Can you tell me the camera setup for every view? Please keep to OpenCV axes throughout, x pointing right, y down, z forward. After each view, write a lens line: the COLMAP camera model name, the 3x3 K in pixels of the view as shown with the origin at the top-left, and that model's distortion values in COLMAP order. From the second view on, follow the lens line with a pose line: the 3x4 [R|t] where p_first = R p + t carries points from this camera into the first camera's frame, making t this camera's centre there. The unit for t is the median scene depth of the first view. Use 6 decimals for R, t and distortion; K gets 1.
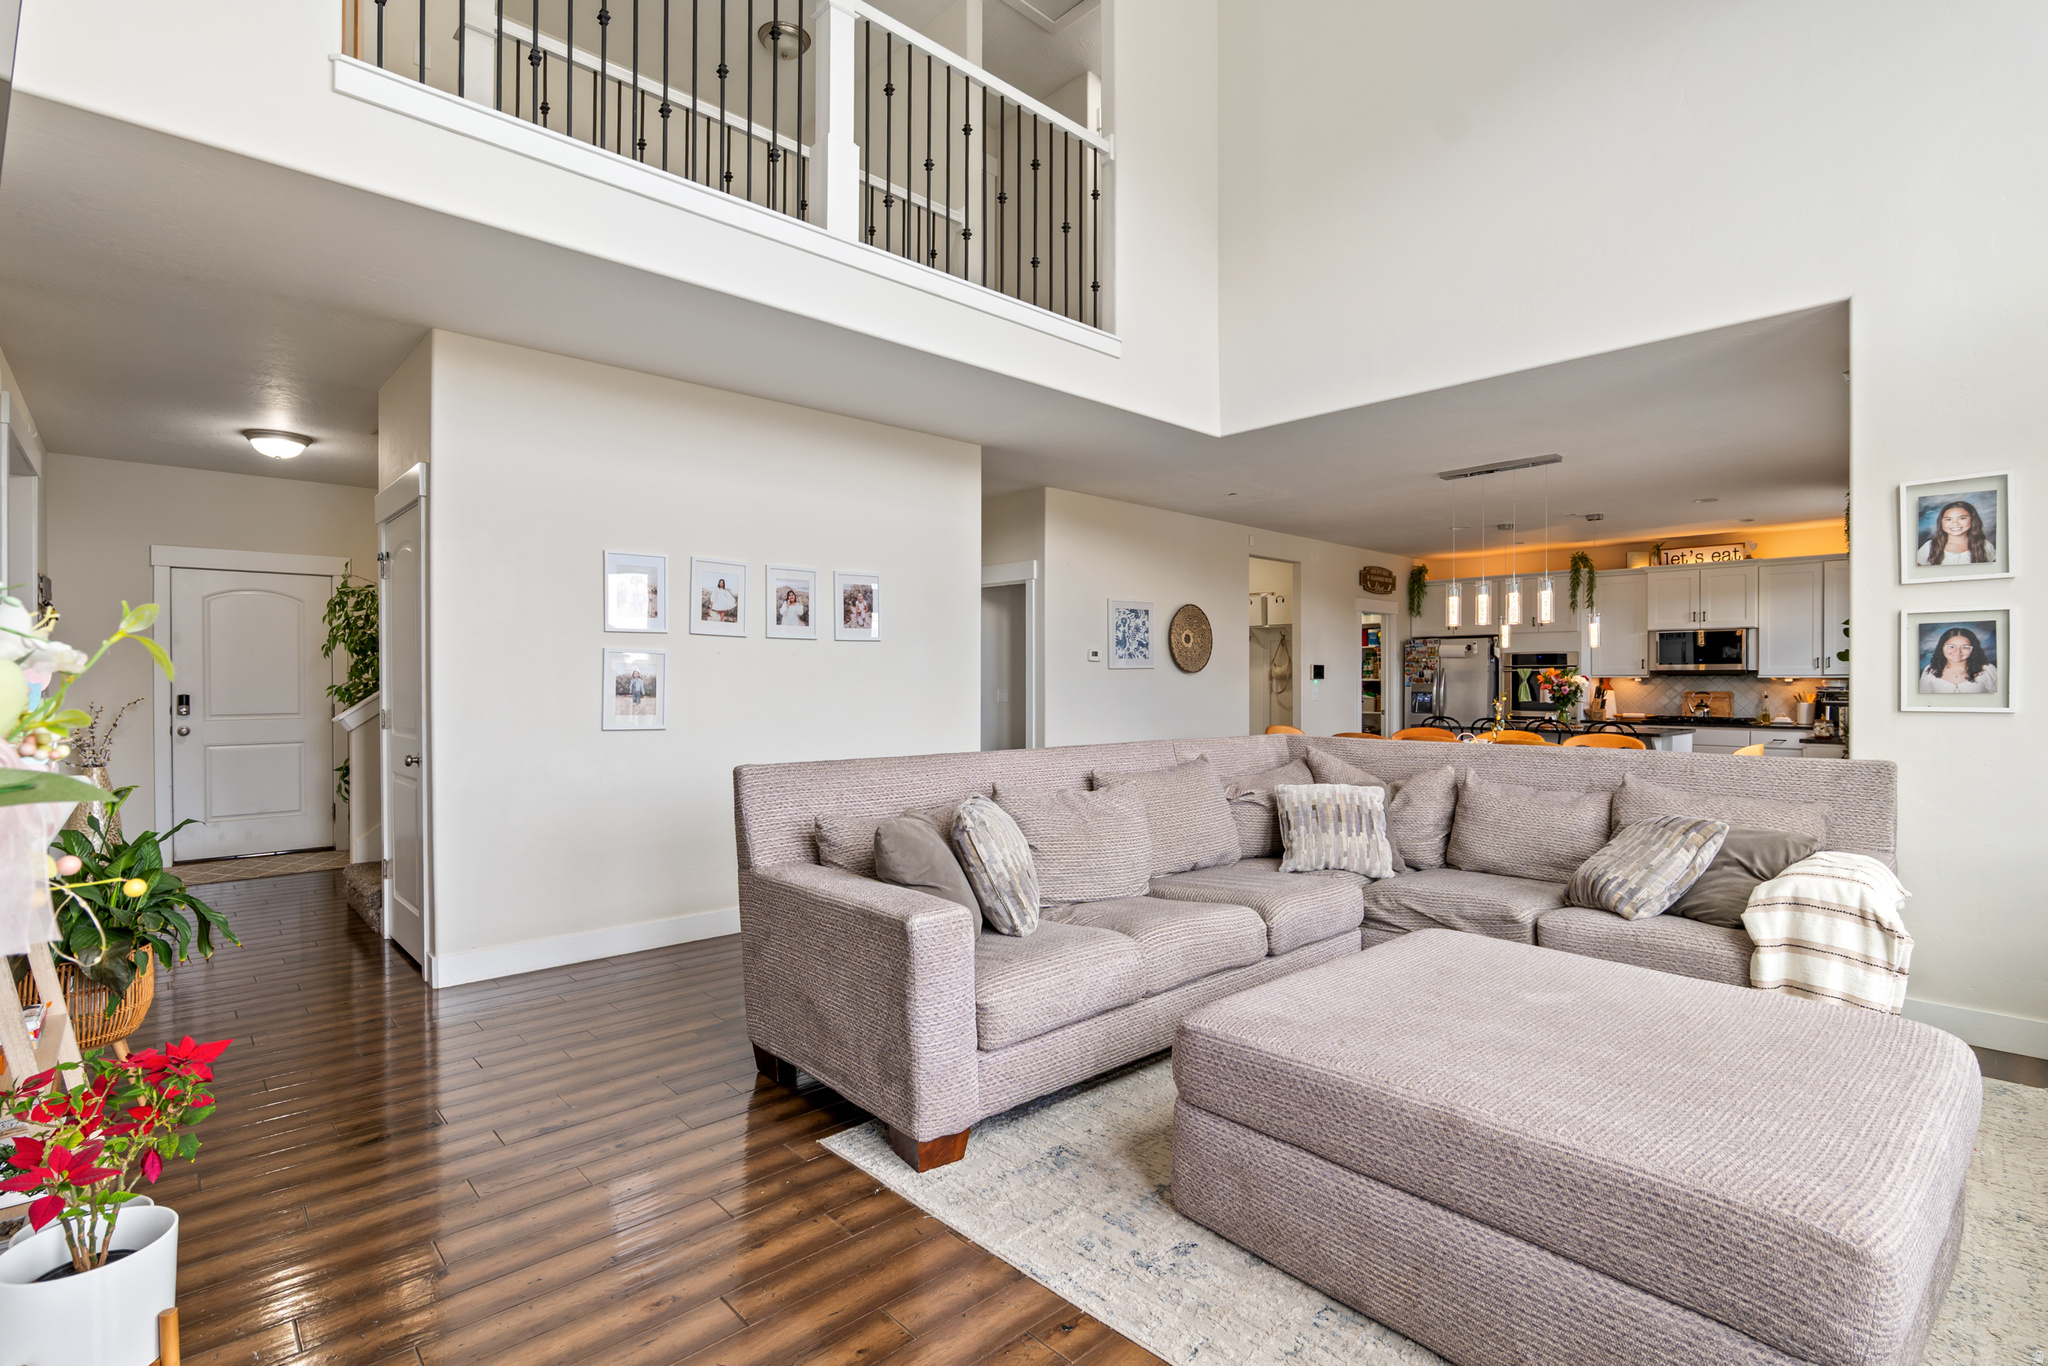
lens RADIAL K [[952.2, 0, 1024.0], [0, 952.2, 683.0], [0, 0, 1]] dist [0.000399, -0.000153]
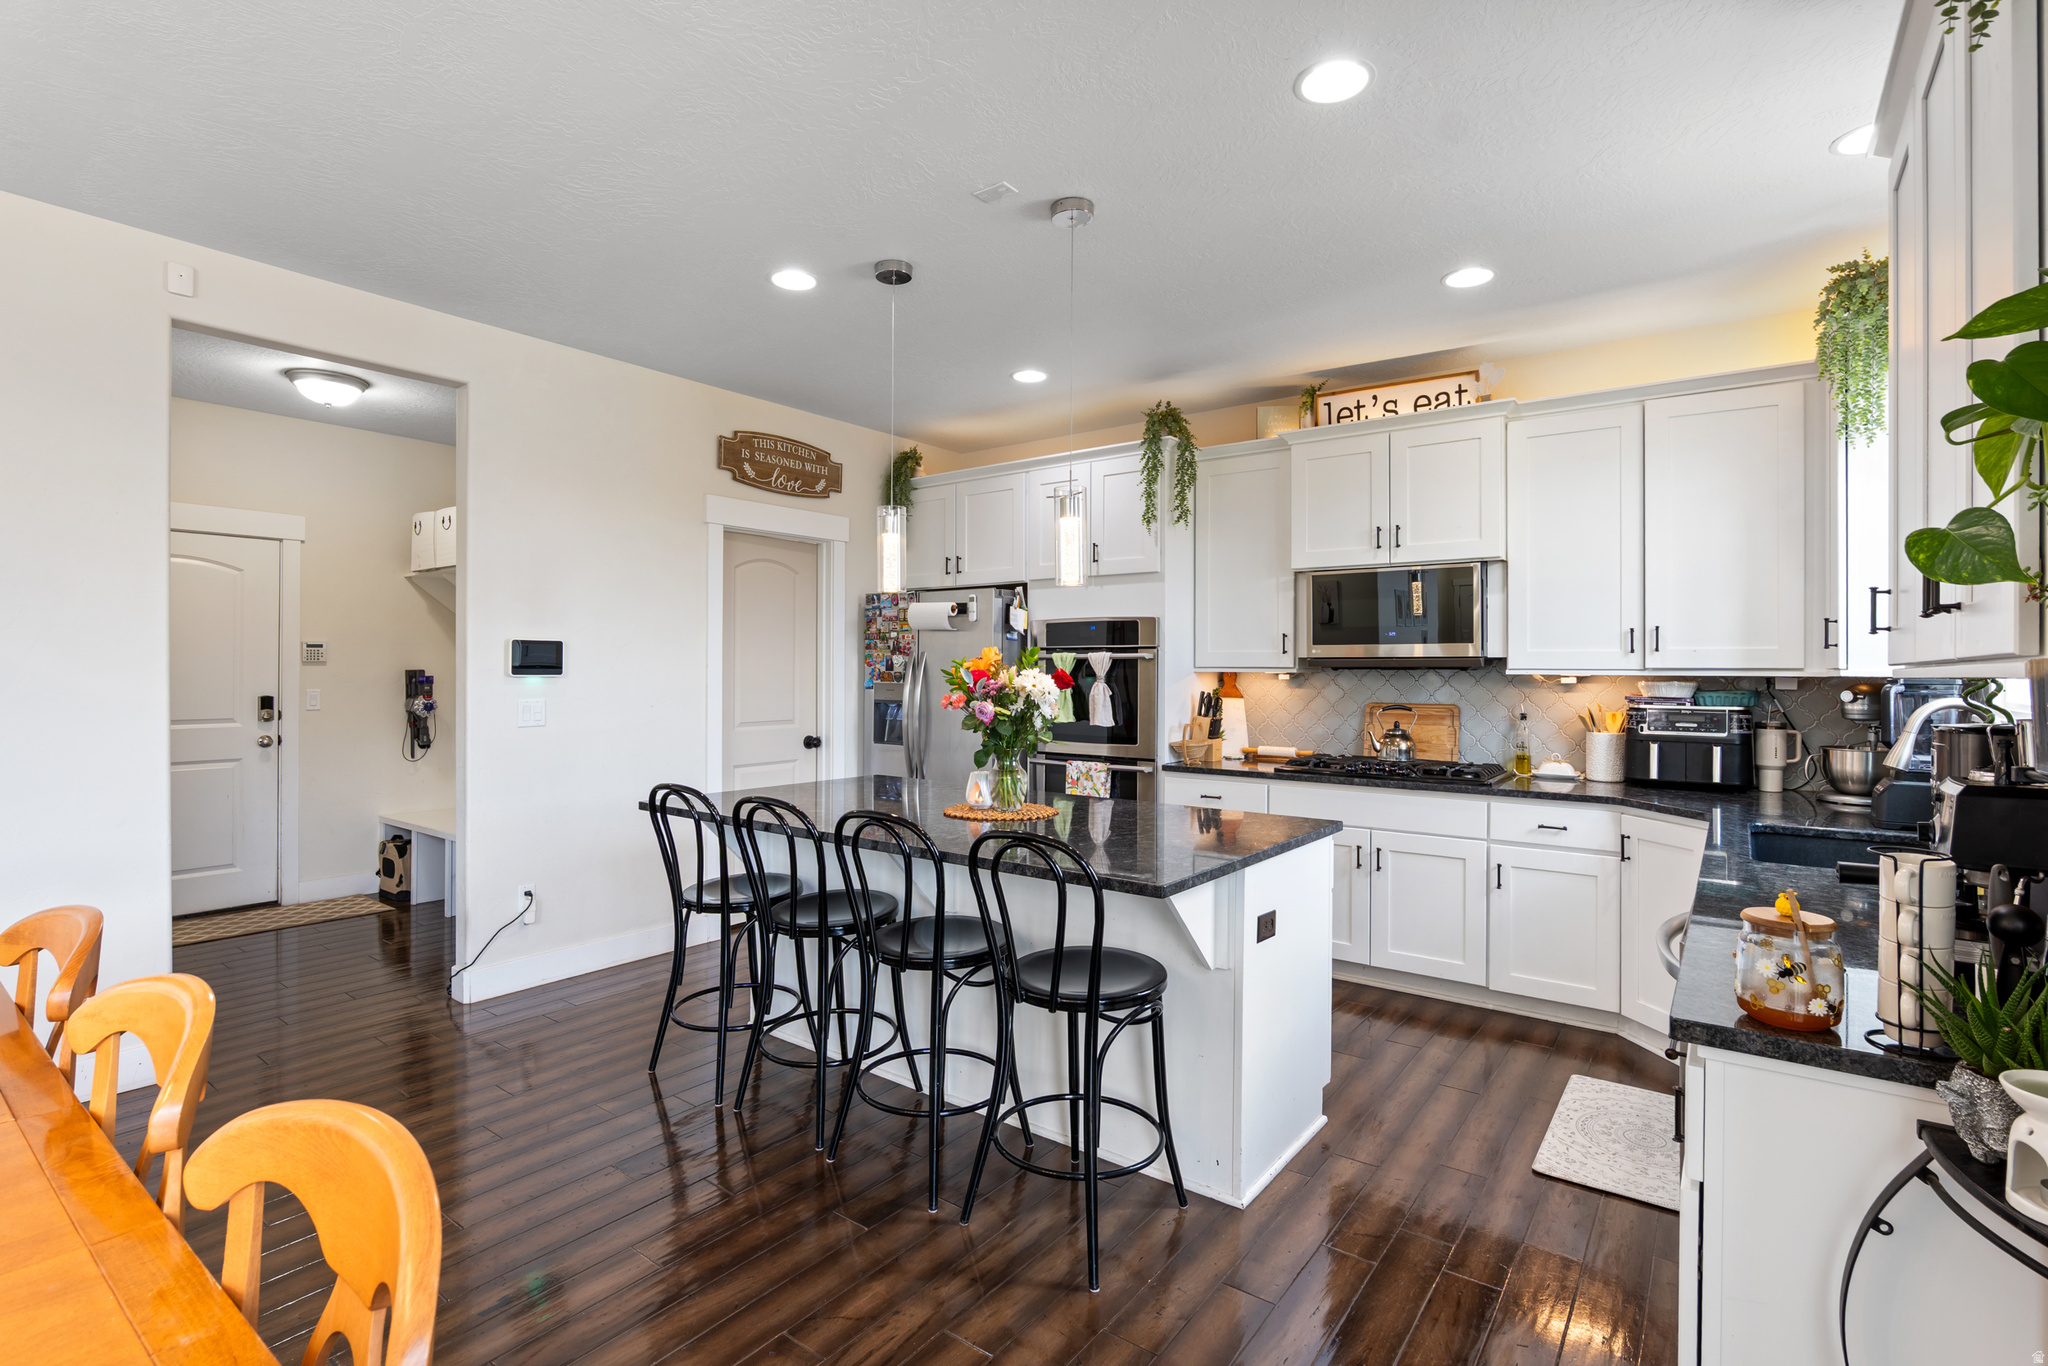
lens RADIAL K [[986.7, 0, 976.0], [0, 986.7, 663.8], [0, 0, 1]] dist [-0.023801, -0.000017]
pose [[0.989271, 0.001878, 0.146081, 0.443673], [-0.000927, 0.999978, -0.006579, -0.007040], [-0.146090, 0.006373, 0.989251, 0.564562]]
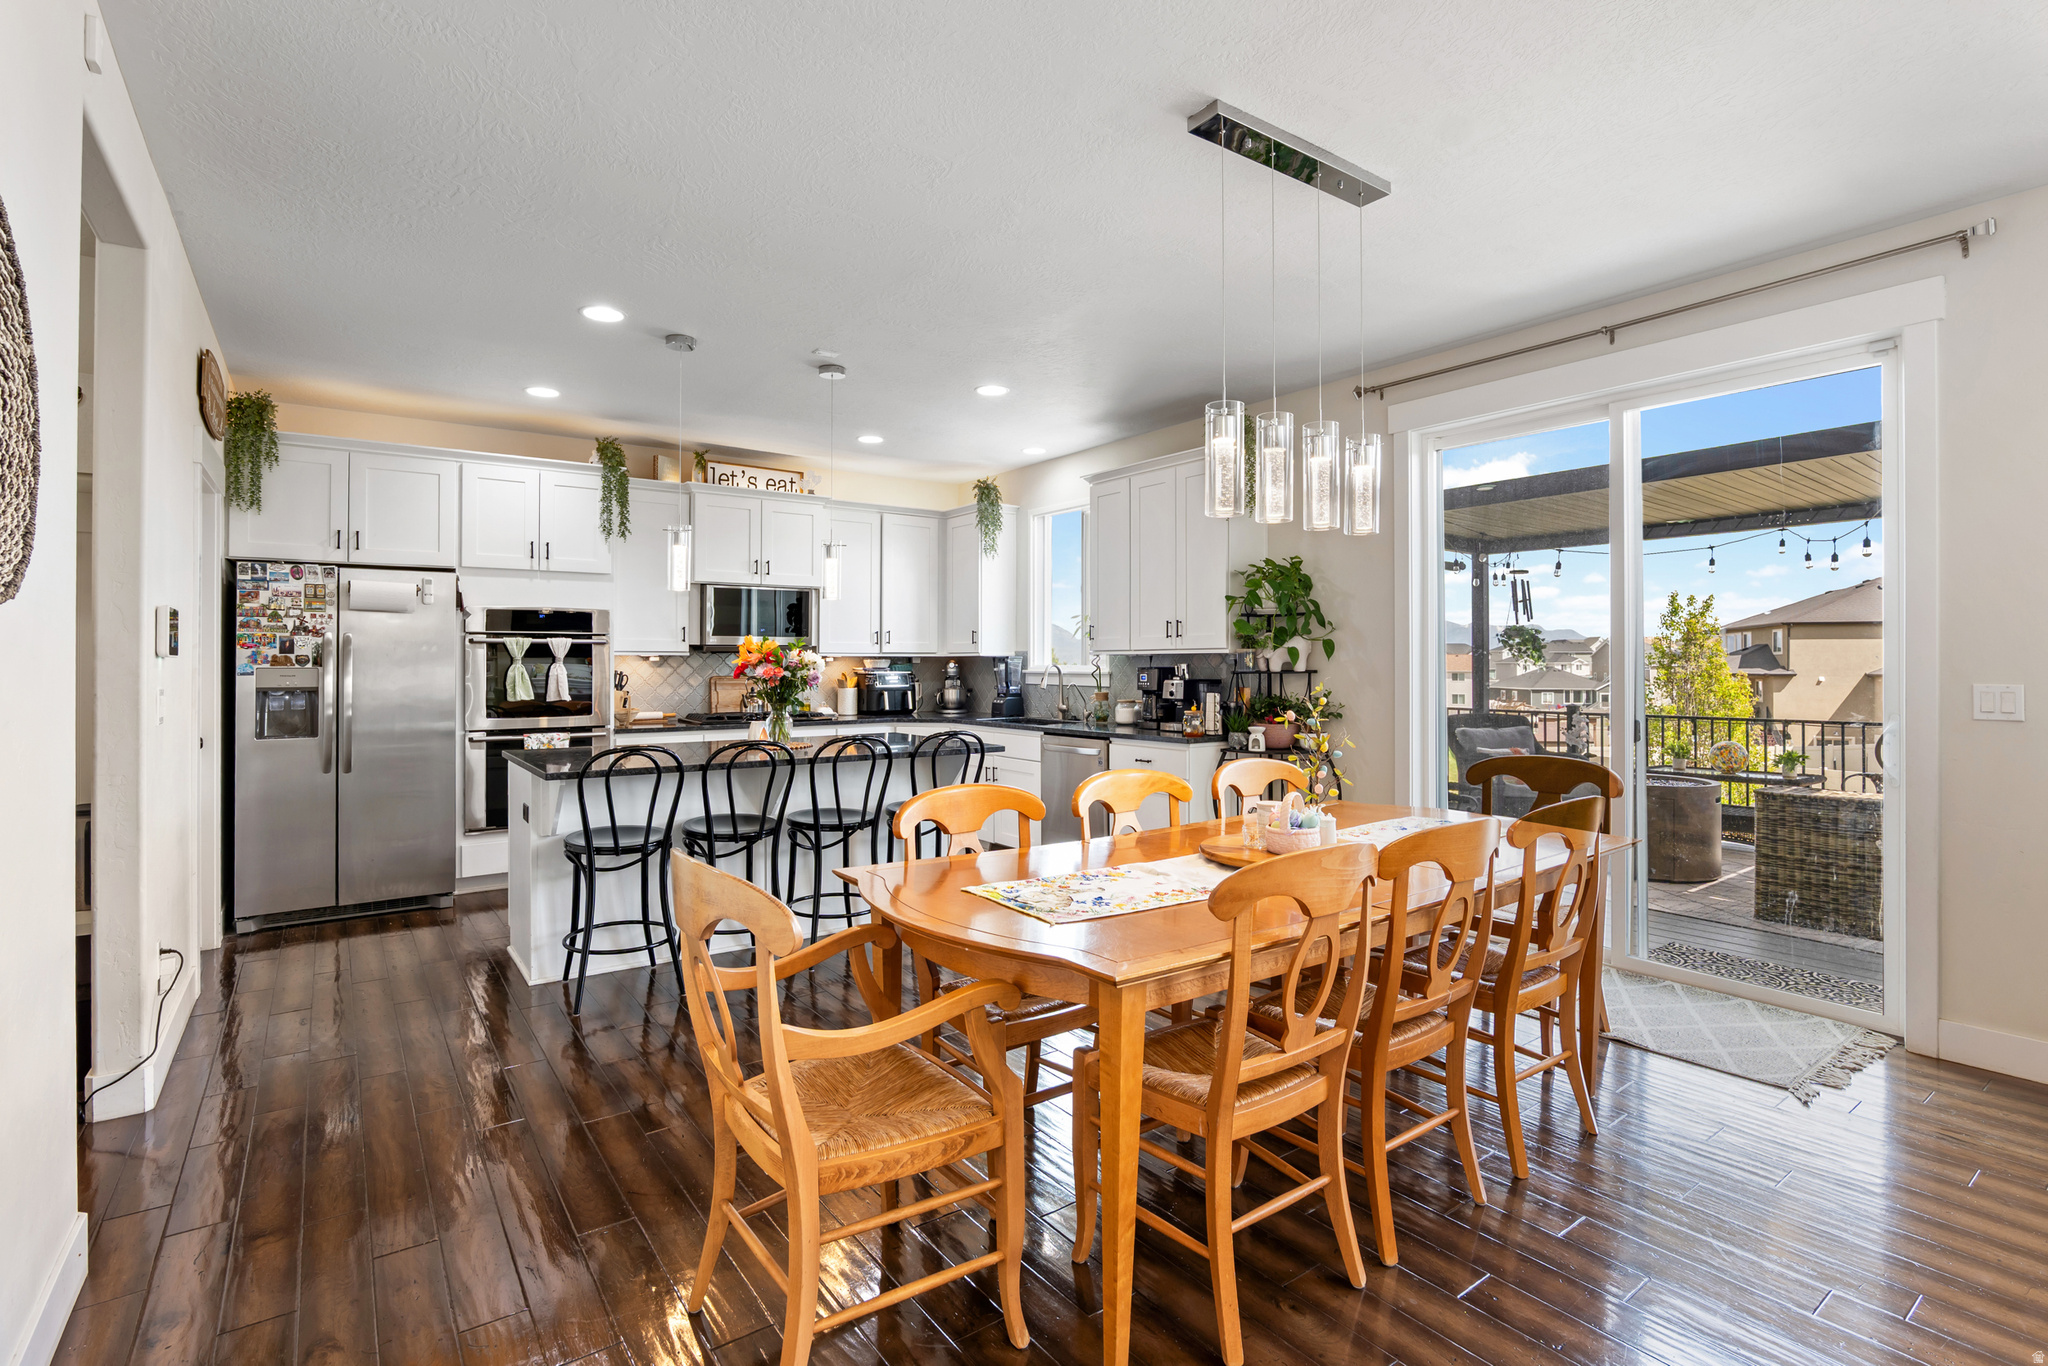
lens RADIAL K [[968.6, 0, 1027.6], [0, 968.6, 659.7], [0, 0, 1]] dist [-0.001325, -0.000095]
pose [[0.122976, -0.000098, 0.992410, 0.035631], [0.004462, 0.999990, -0.000454, -0.001626], [-0.992400, 0.004484, 0.122976, 0.710906]]
